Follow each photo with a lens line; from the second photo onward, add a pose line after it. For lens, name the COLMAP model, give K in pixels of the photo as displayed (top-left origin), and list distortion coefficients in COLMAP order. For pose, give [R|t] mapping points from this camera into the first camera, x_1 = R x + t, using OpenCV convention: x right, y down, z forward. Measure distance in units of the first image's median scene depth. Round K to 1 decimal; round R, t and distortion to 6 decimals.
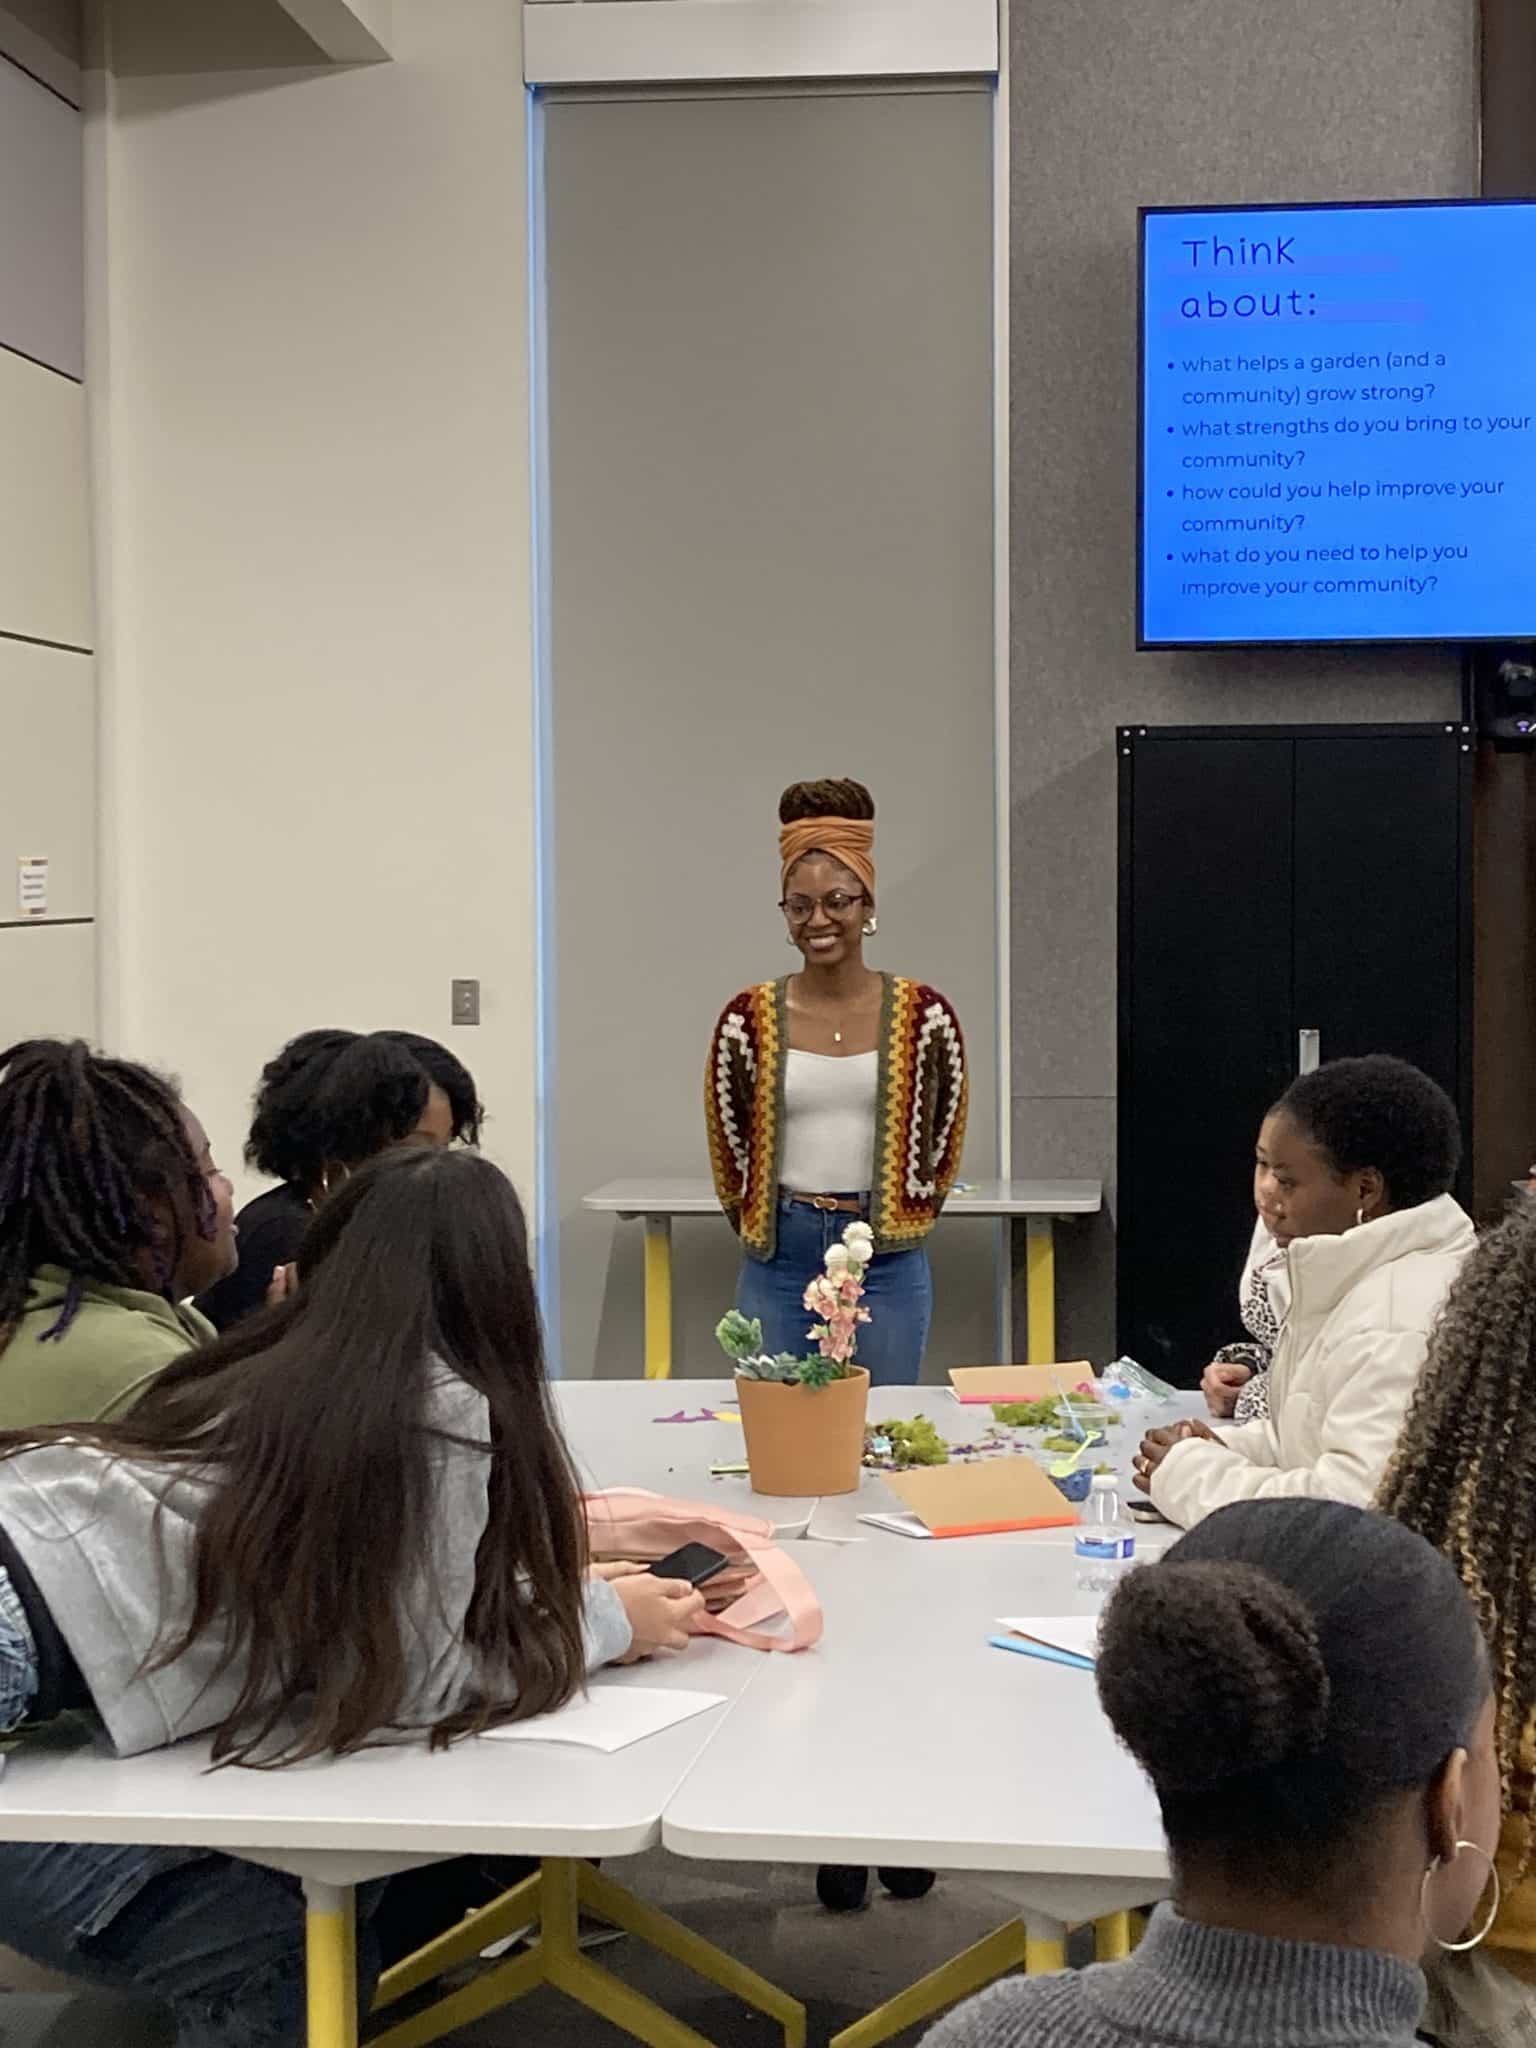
lens RADIAL K [[3609.2, 0, 771.9], [0, 3609.2, 1022.7], [0, 0, 1]] dist [0.090508, 0.000000]
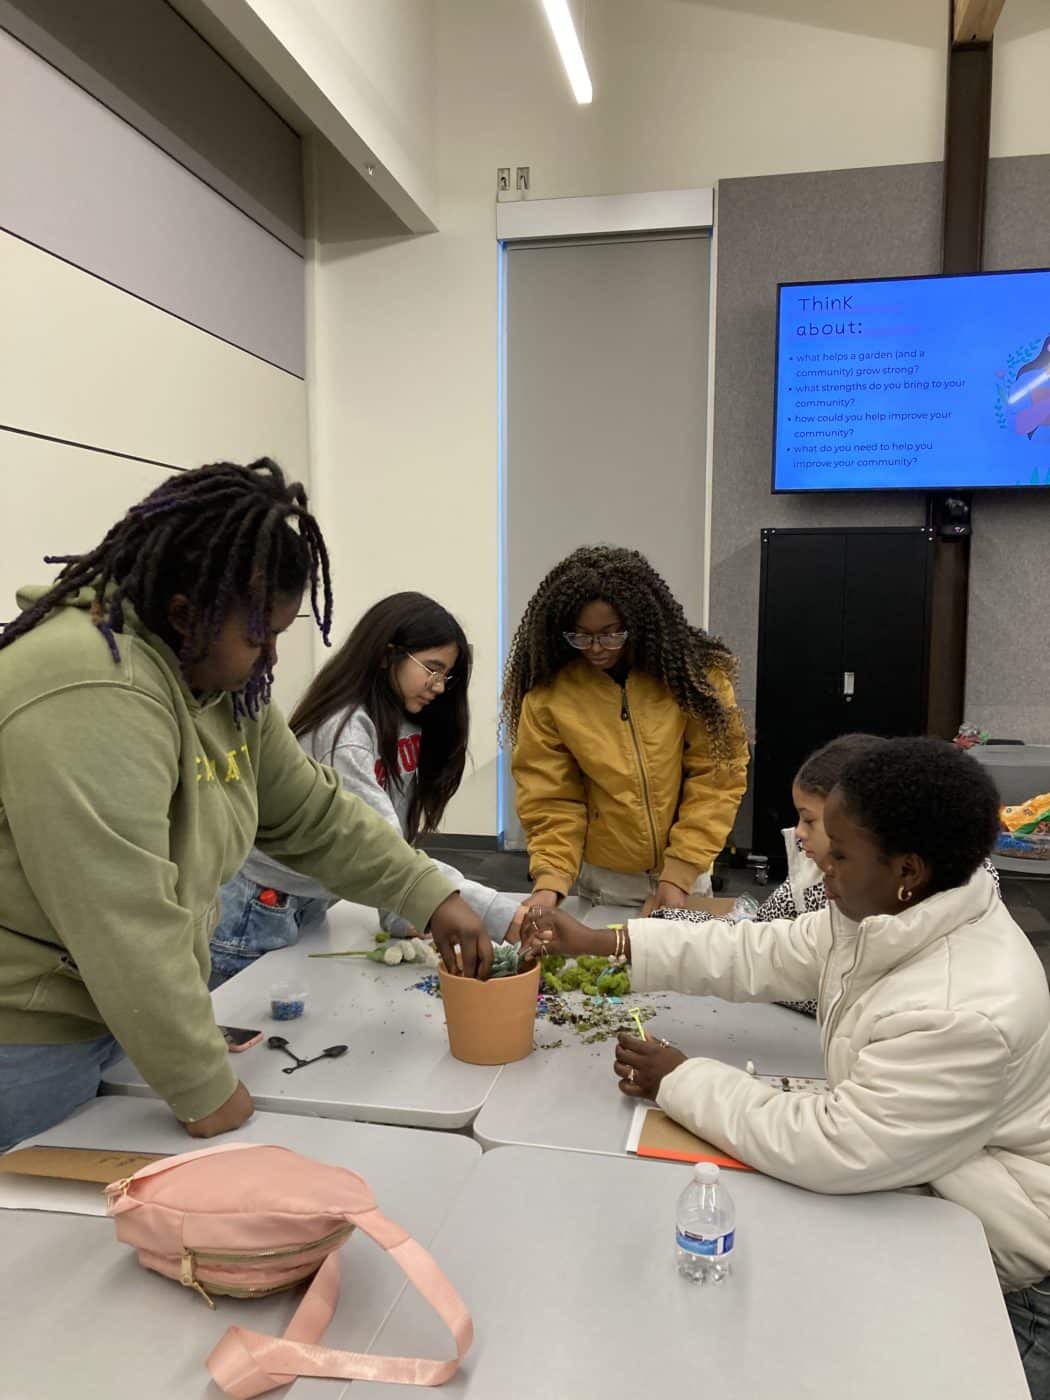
lens RADIAL K [[1131.9, 0, 512.9], [0, 1131.9, 707.5], [0, 0, 1]] dist [0.015064, 0.009833]
pose [[0.992269, 0.020095, -0.122465, 0.033069], [-0.013526, 0.998436, 0.054239, -0.010463], [0.123364, -0.052163, 0.990990, 0.303077]]
